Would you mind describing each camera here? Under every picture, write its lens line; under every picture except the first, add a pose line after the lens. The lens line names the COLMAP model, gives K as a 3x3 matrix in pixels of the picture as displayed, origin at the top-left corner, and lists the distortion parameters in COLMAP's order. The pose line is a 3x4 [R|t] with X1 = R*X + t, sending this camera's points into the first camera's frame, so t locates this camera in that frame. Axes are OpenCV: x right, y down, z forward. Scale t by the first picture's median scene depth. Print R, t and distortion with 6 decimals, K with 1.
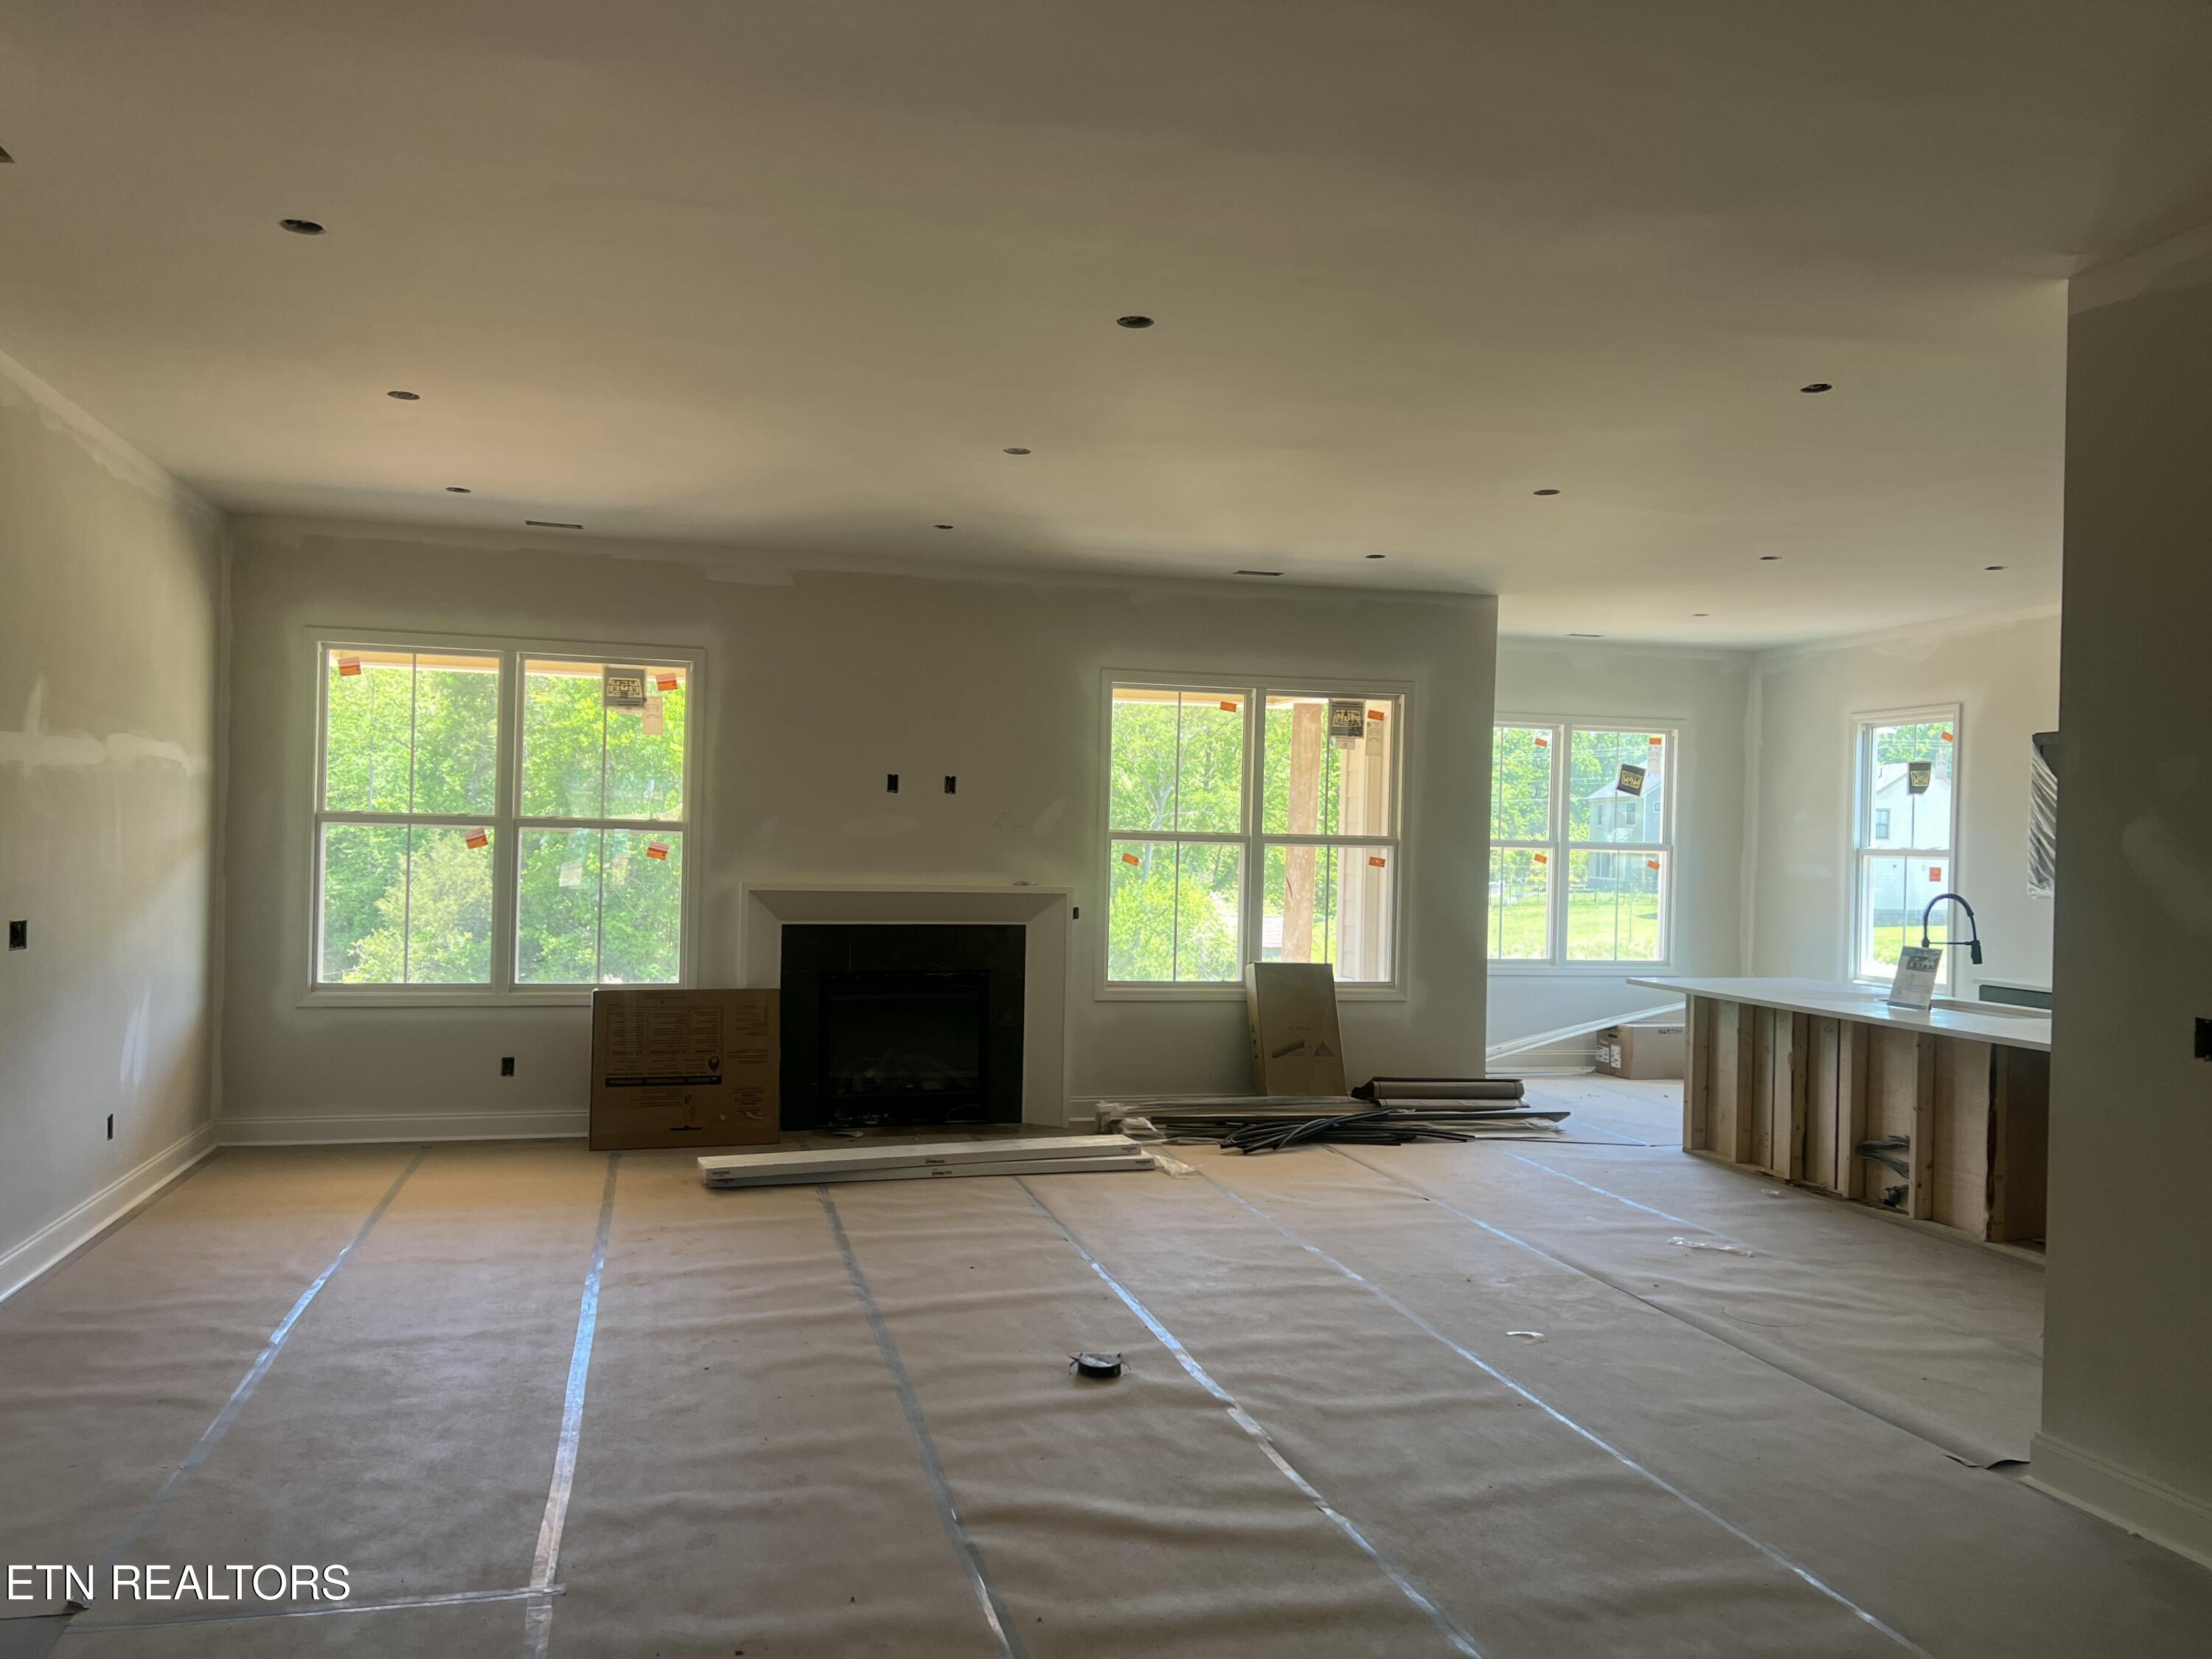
lens RADIAL K [[1651.8, 0, 1109.5], [0, 1651.8, 838.7], [0, 0, 1]] dist [0.063170, -0.076076]
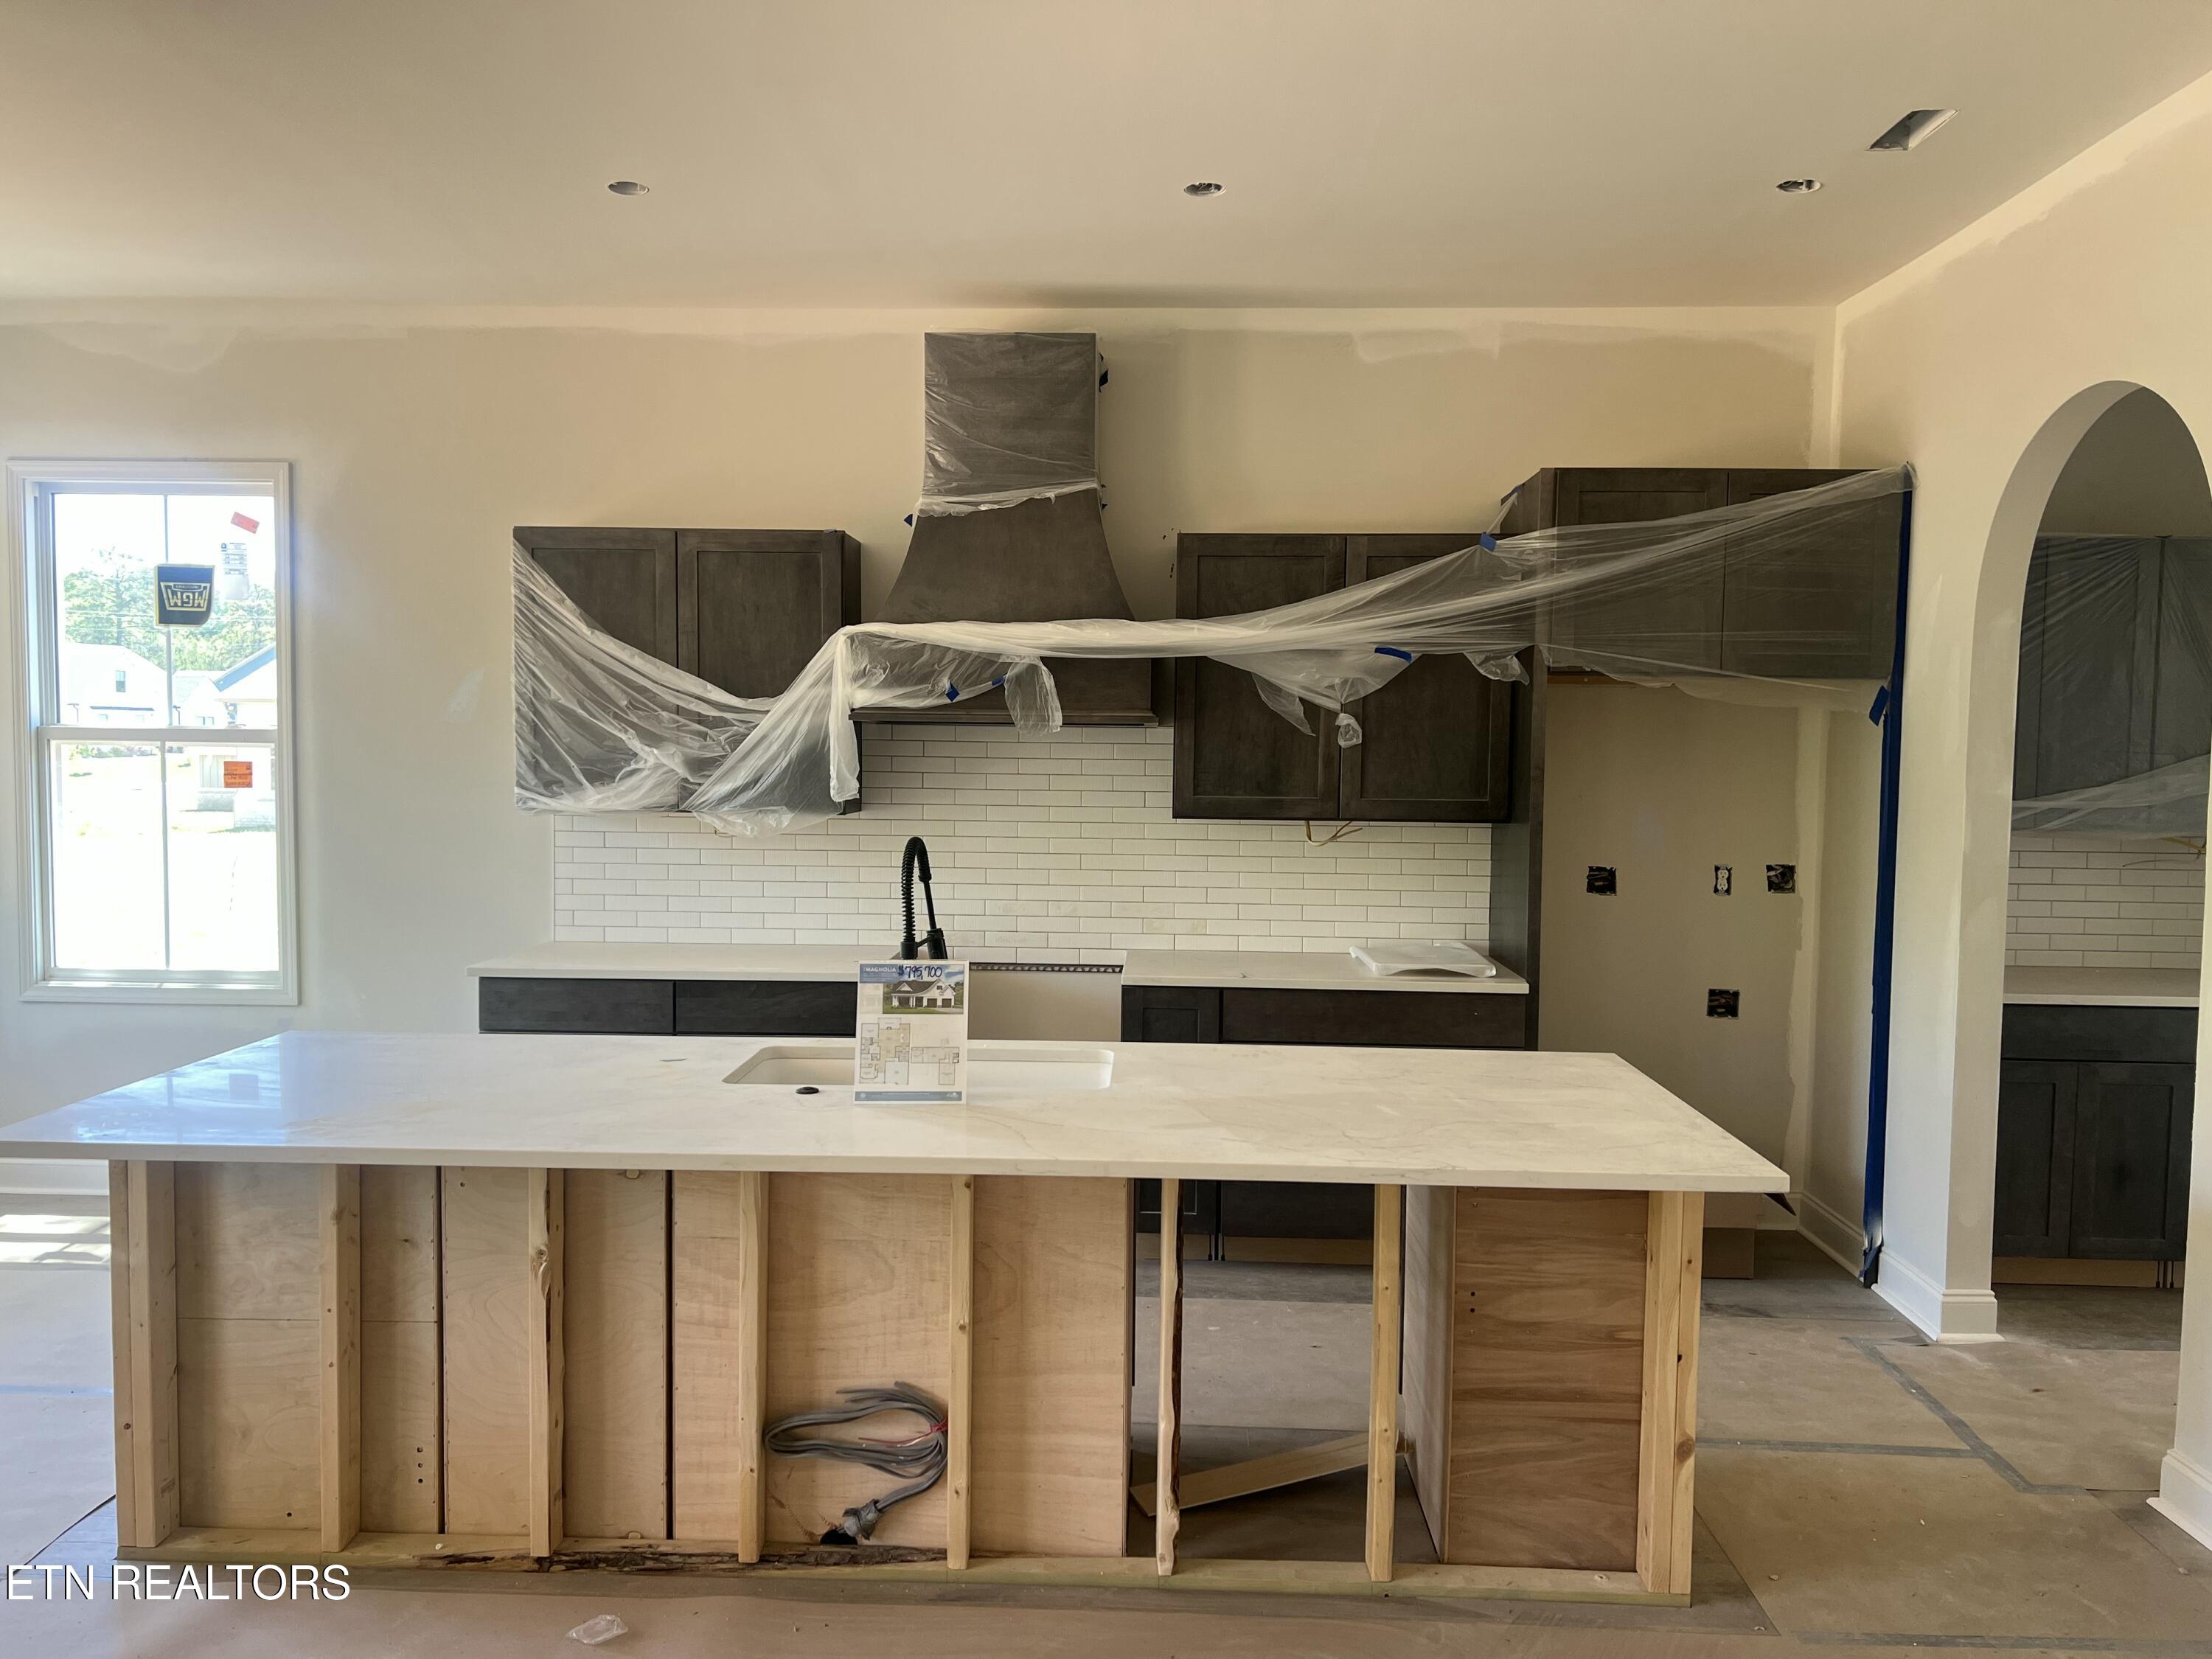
lens RADIAL K [[1647.9, 0, 1094.5], [0, 1647.9, 843.0], [0, 0, 1]] dist [0.012955, 0.006236]
pose [[0.299112, -0.081758, 0.950709, 0.065691], [-0.001595, 0.996278, 0.086179, -0.003693], [-0.954217, -0.027293, 0.297868, 0.640841]]
